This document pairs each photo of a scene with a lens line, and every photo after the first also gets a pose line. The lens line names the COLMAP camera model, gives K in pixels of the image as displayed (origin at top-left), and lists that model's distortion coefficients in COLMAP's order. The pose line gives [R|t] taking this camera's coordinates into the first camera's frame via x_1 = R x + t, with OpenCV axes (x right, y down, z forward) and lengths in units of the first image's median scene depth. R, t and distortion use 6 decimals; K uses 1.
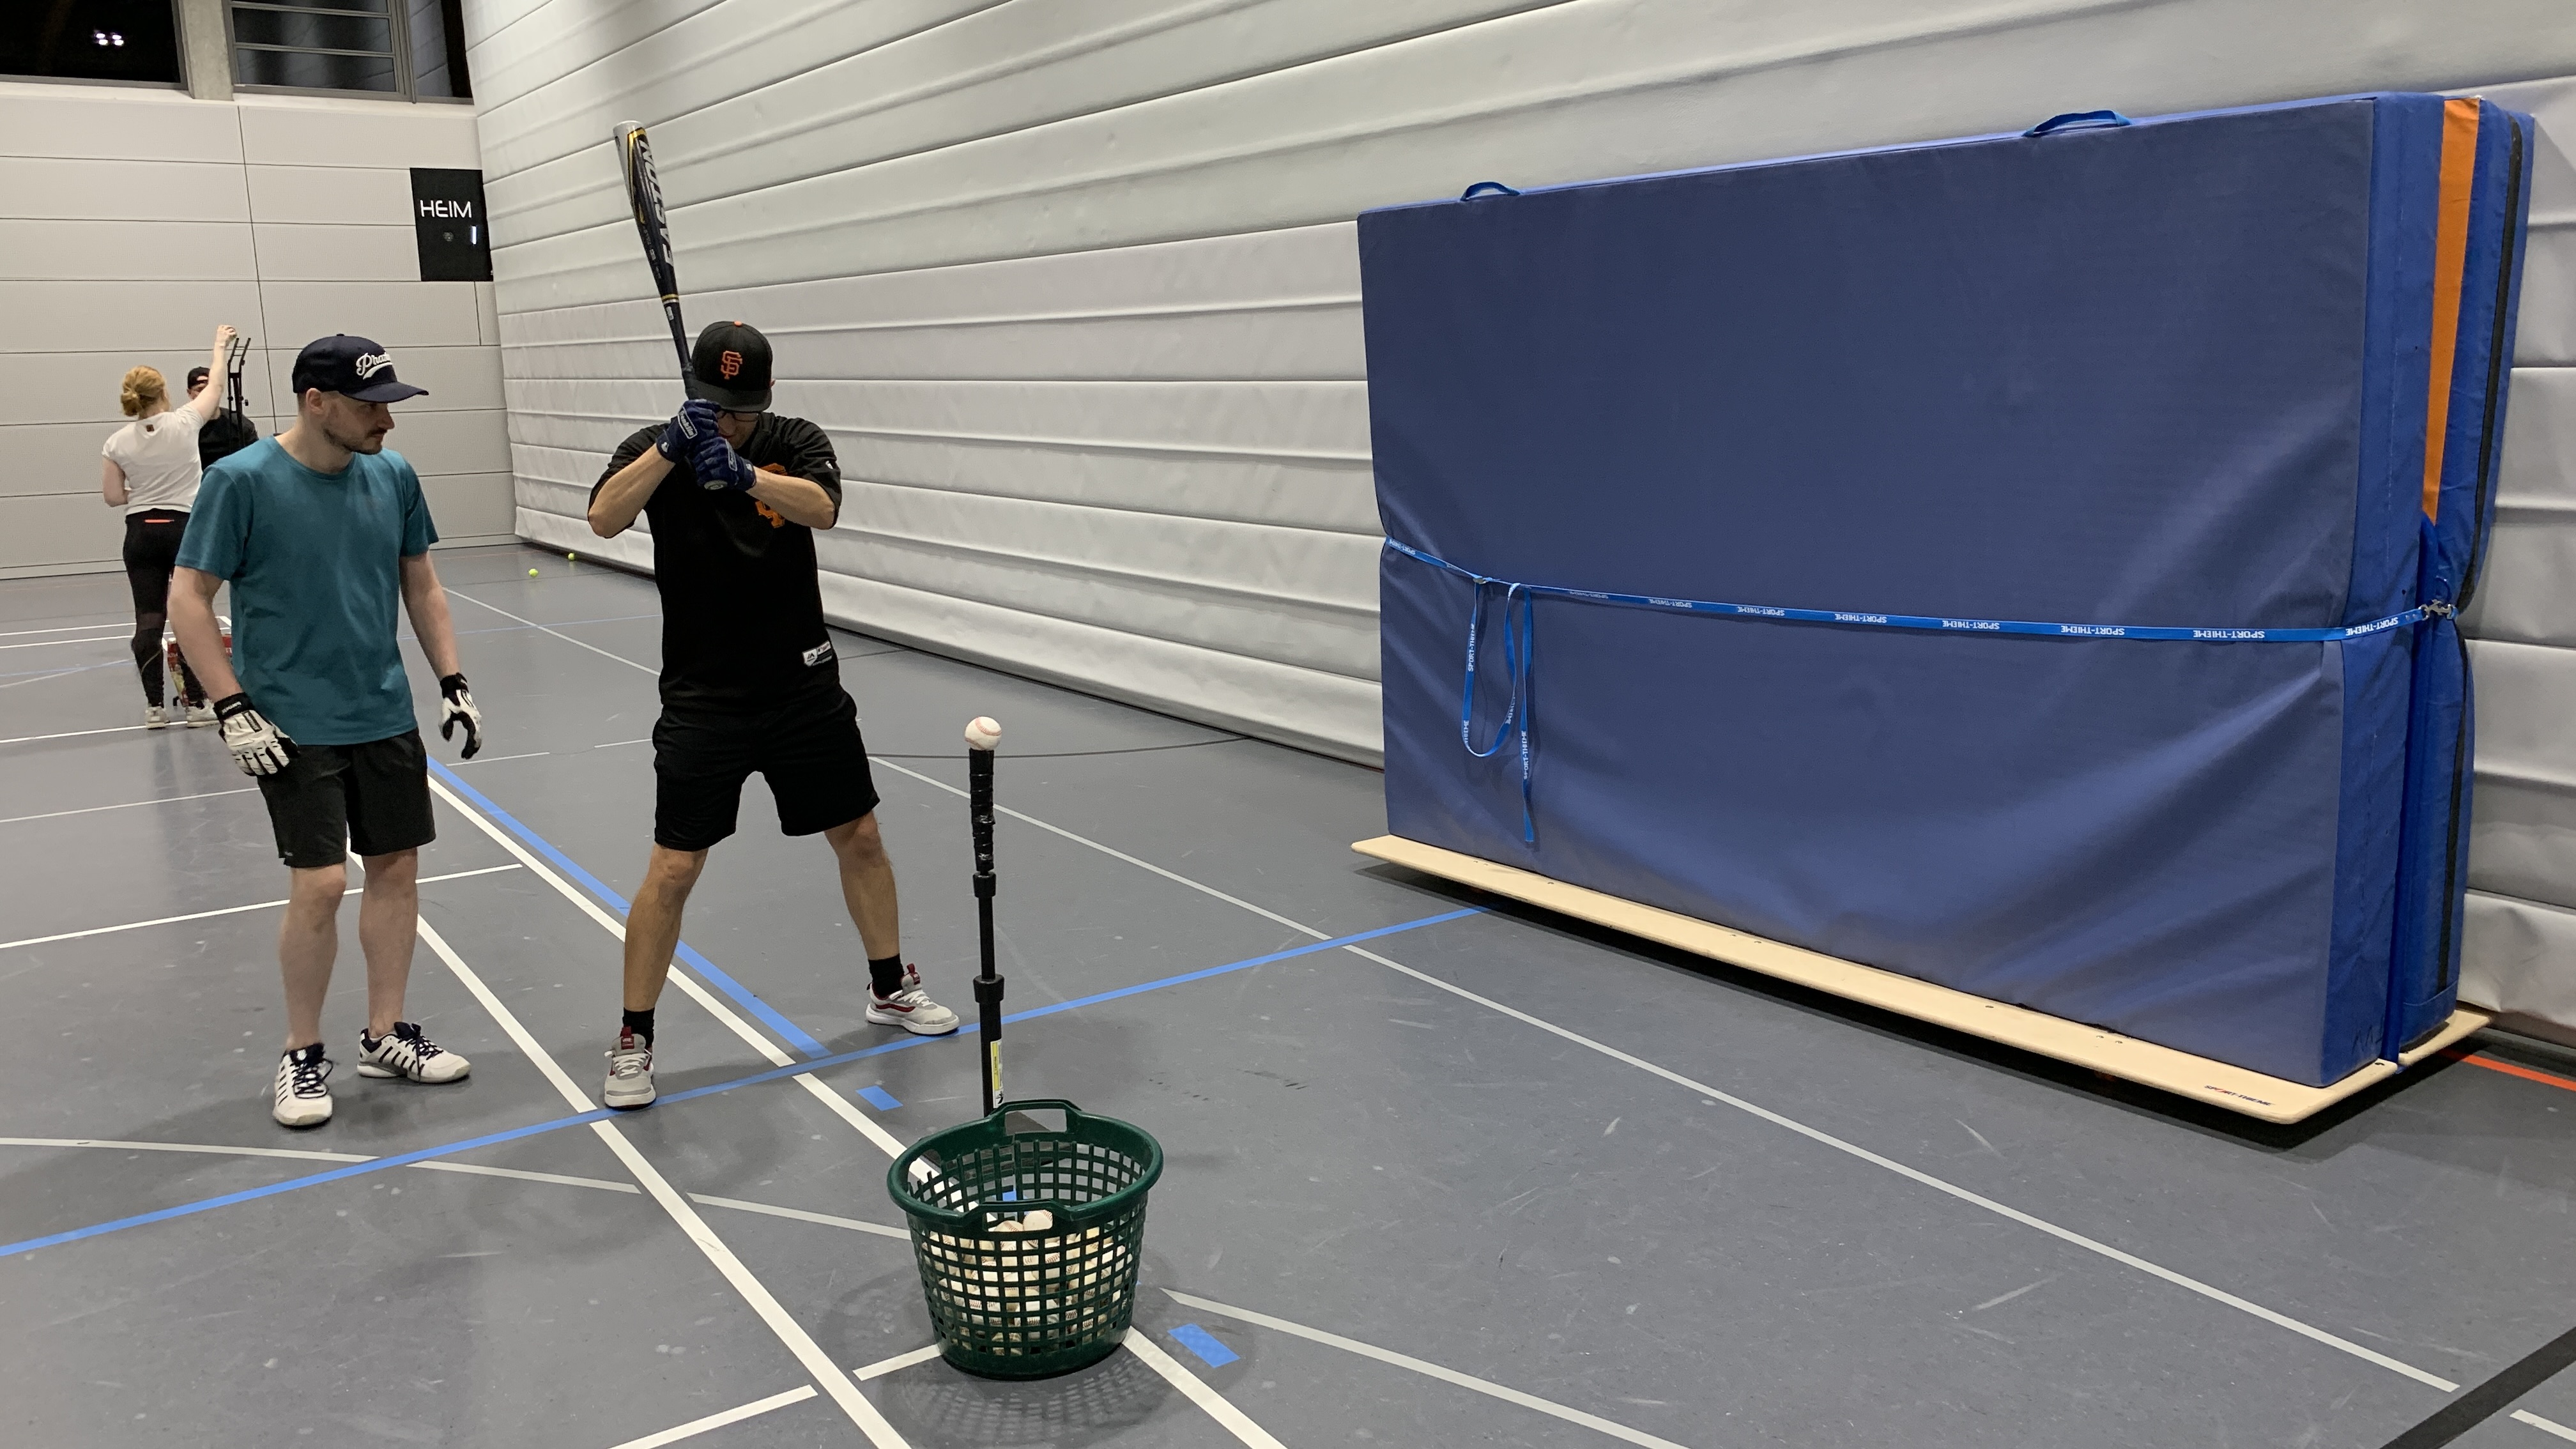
lens RADIAL K [[1955.1, 0, 1293.9], [0, 1955.1, 724.8], [0, 0, 1]] dist [0.074875, -0.108320]
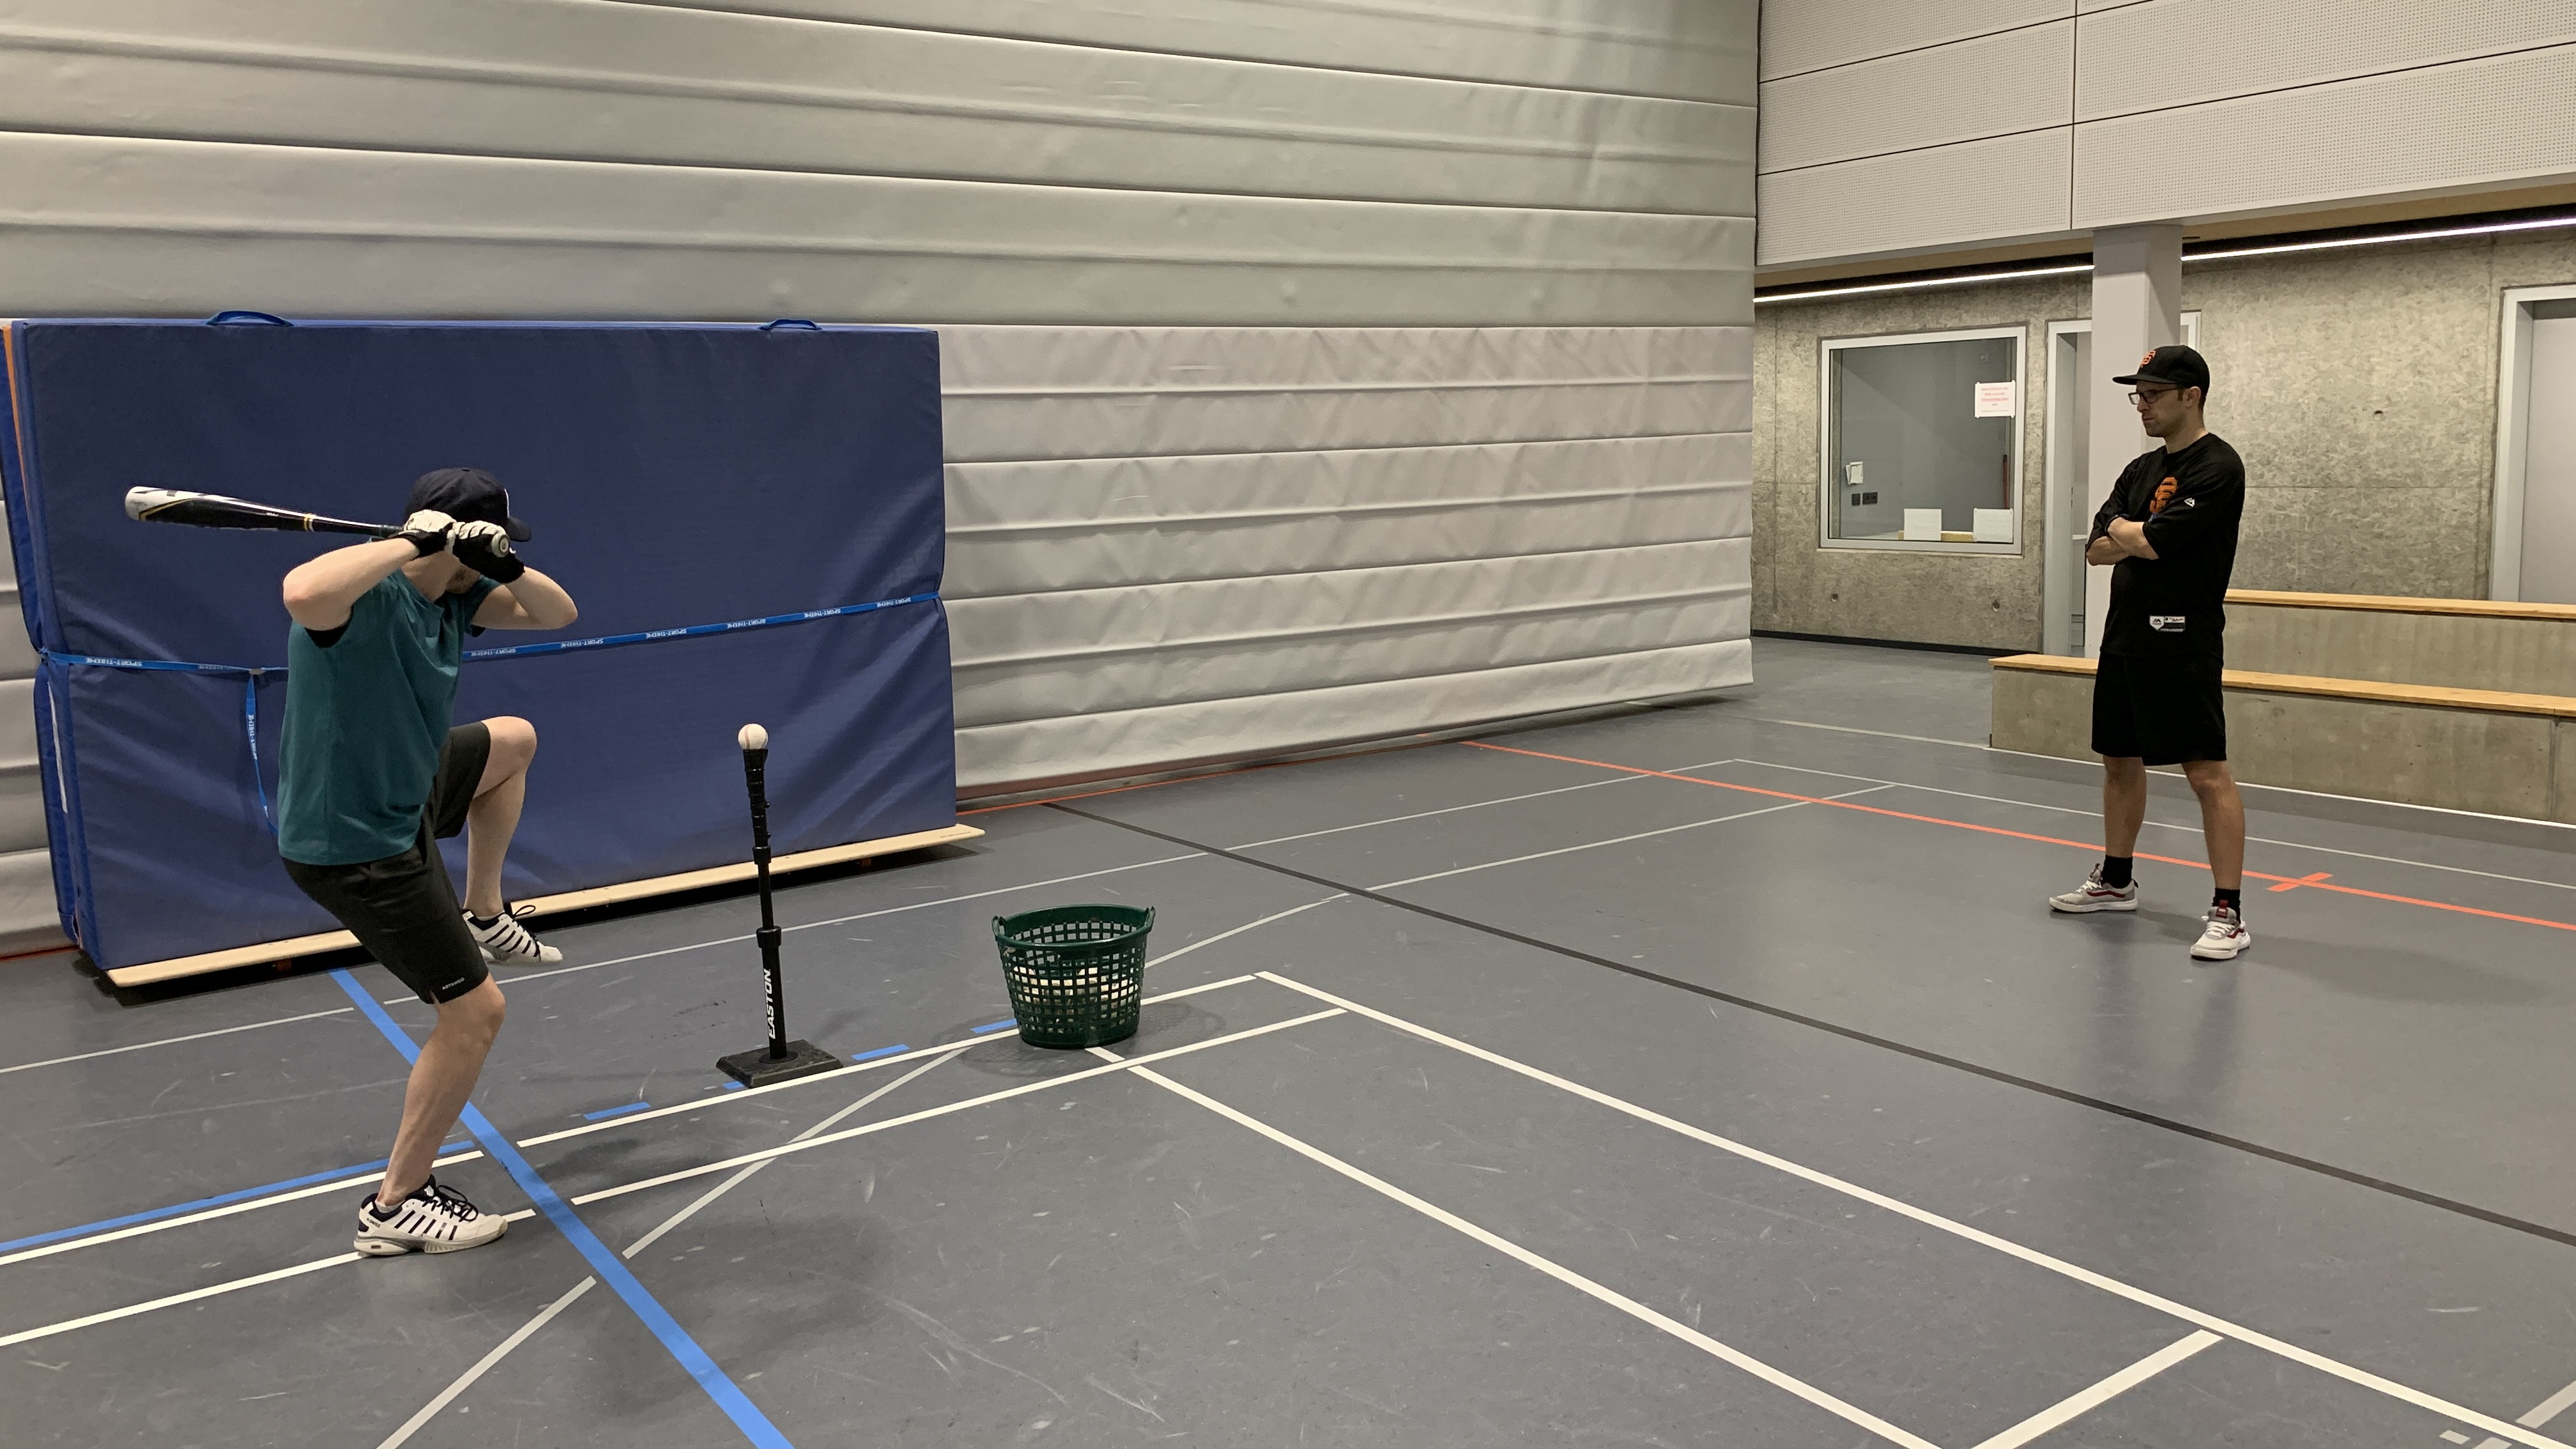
lens RADIAL K [[1955.1, 0, 1293.9], [0, 1955.1, 724.8], [0, 0, 1]] dist [0.074875, -0.108320]
pose [[-0.017065, -0.124971, 0.992014, -0.747047], [0.220252, 0.967317, 0.125649, -0.043320], [-0.975294, 0.220638, 0.011018, 0.331343]]
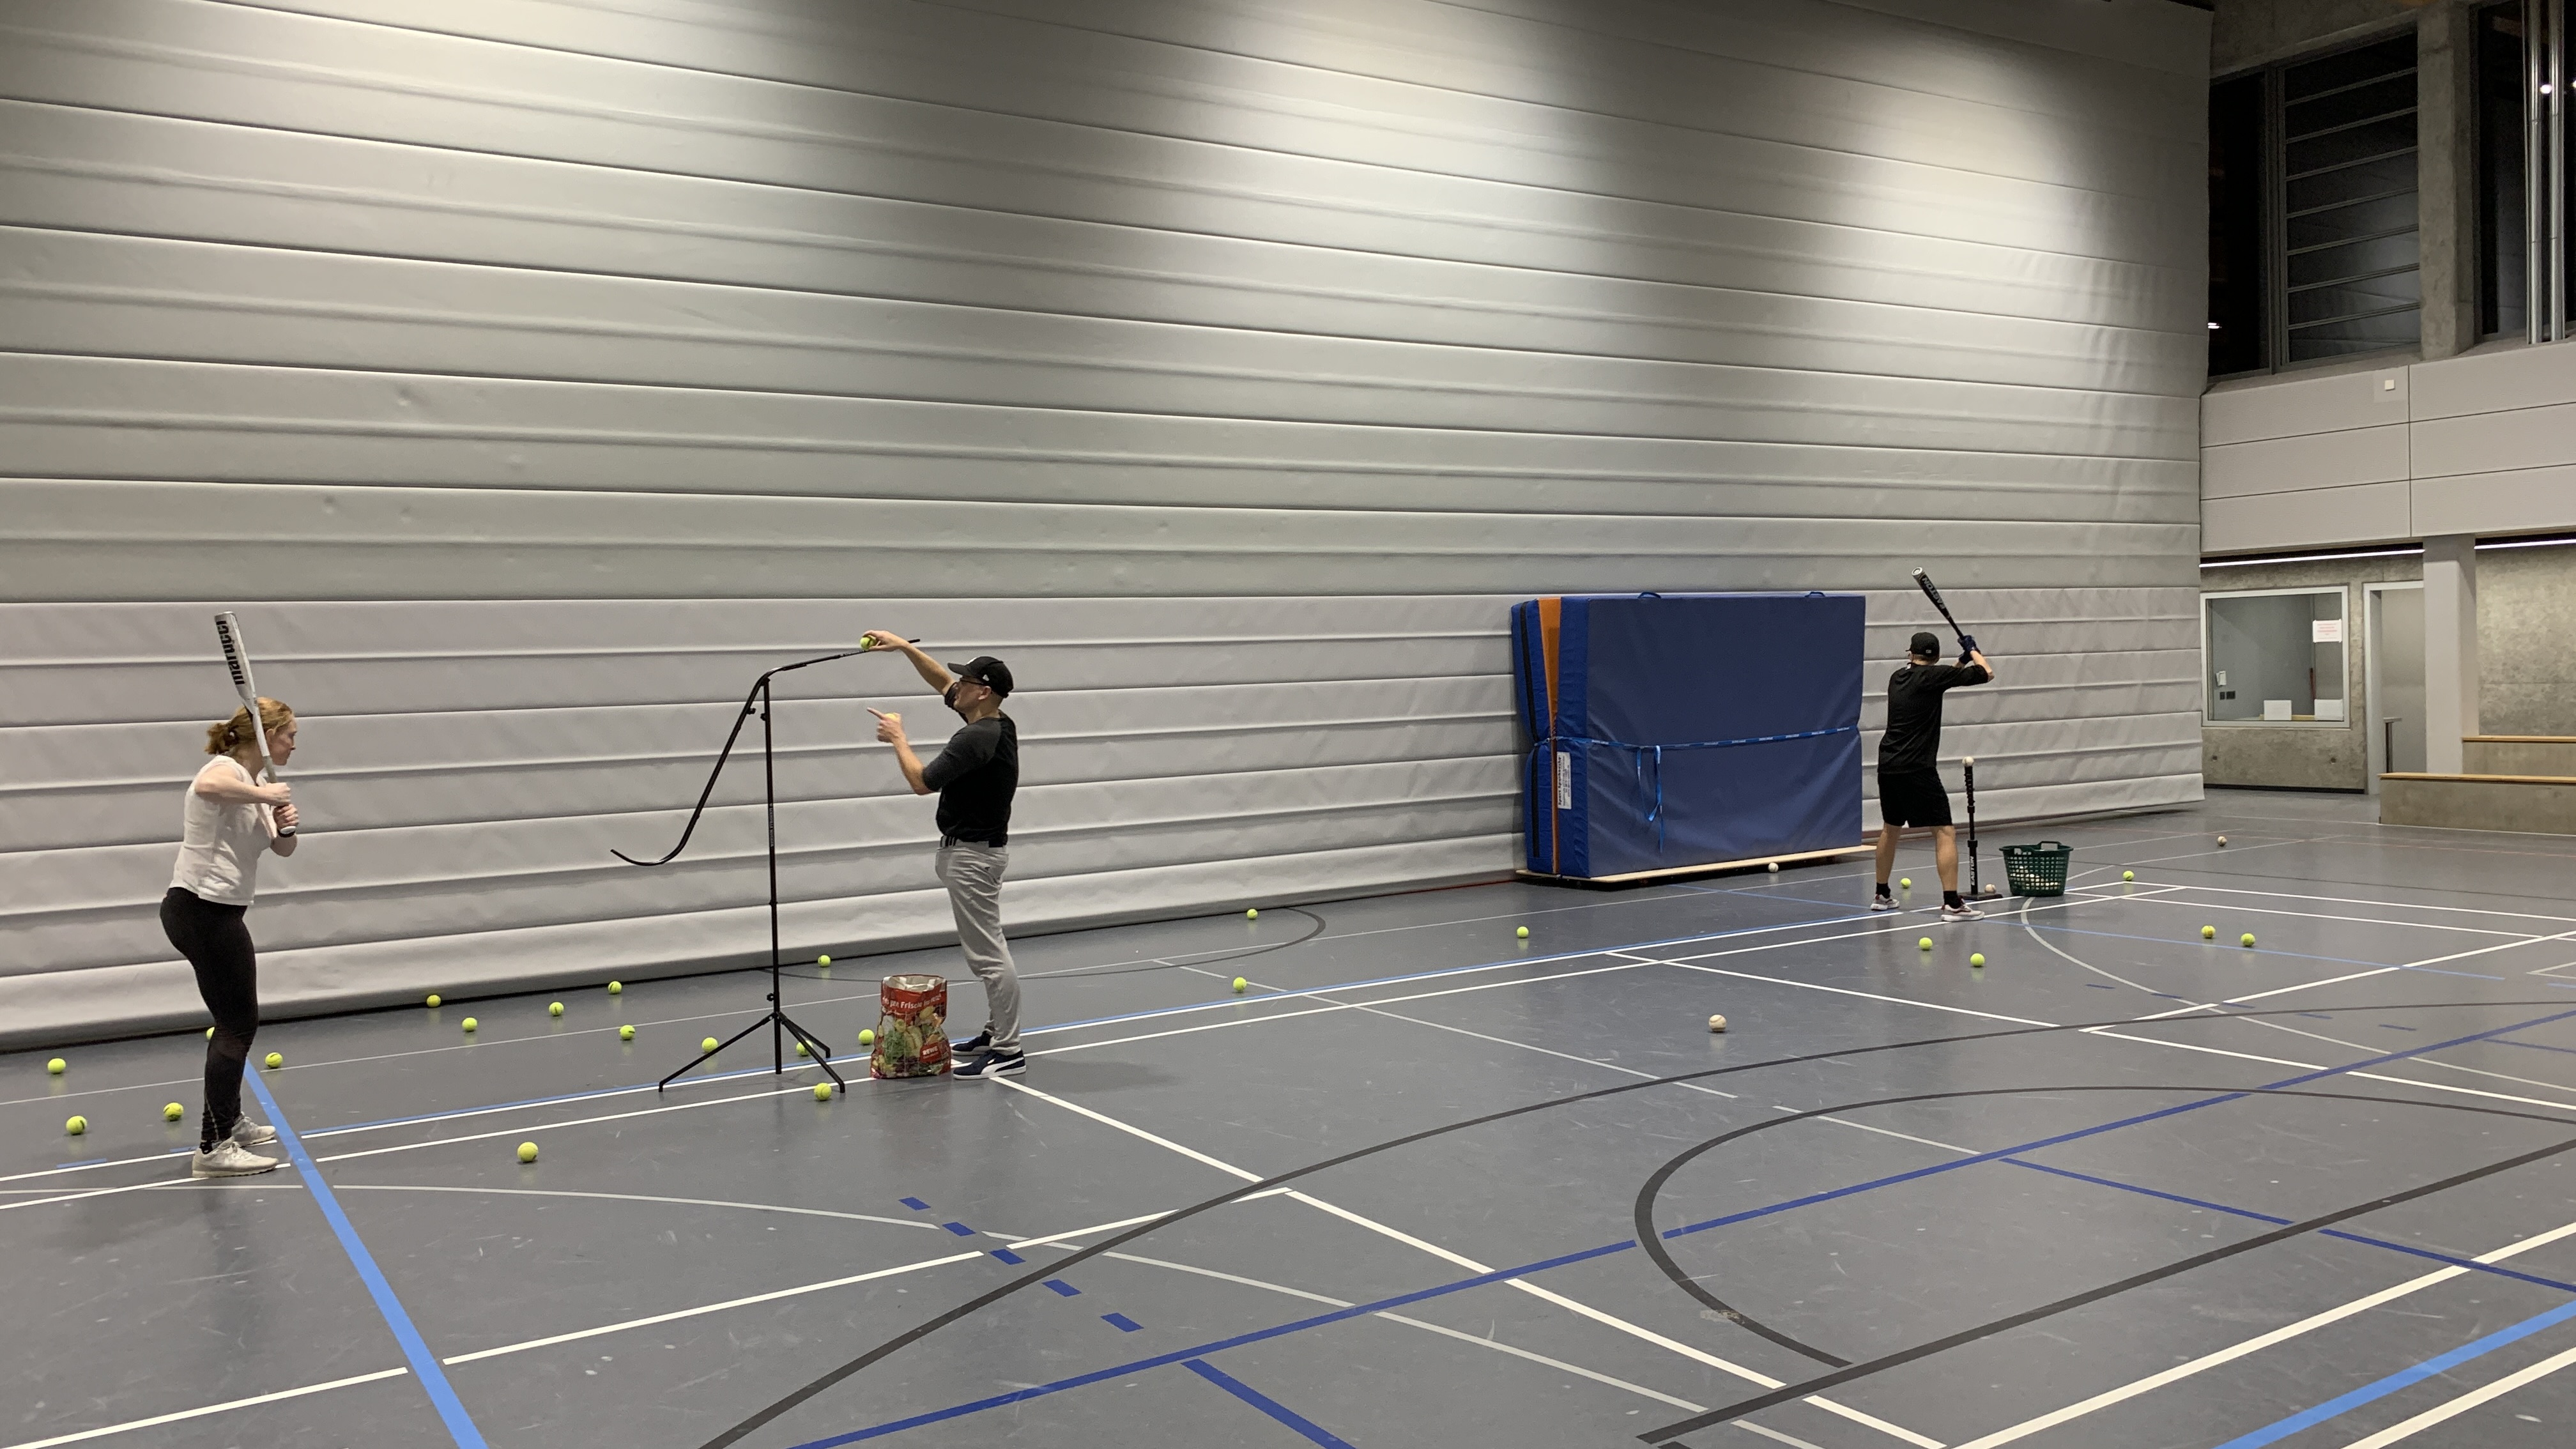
lens RADIAL K [[1950.1, 0, 1300.0], [0, 1950.1, 731.9], [0, 0, 1]] dist [0.073862, -0.105594]
pose [[0.023623, -0.008344, 0.999686, -1.680804], [0.219412, 0.975628, 0.002959, -0.140049], [-0.975346, 0.219273, 0.024879, 0.971831]]
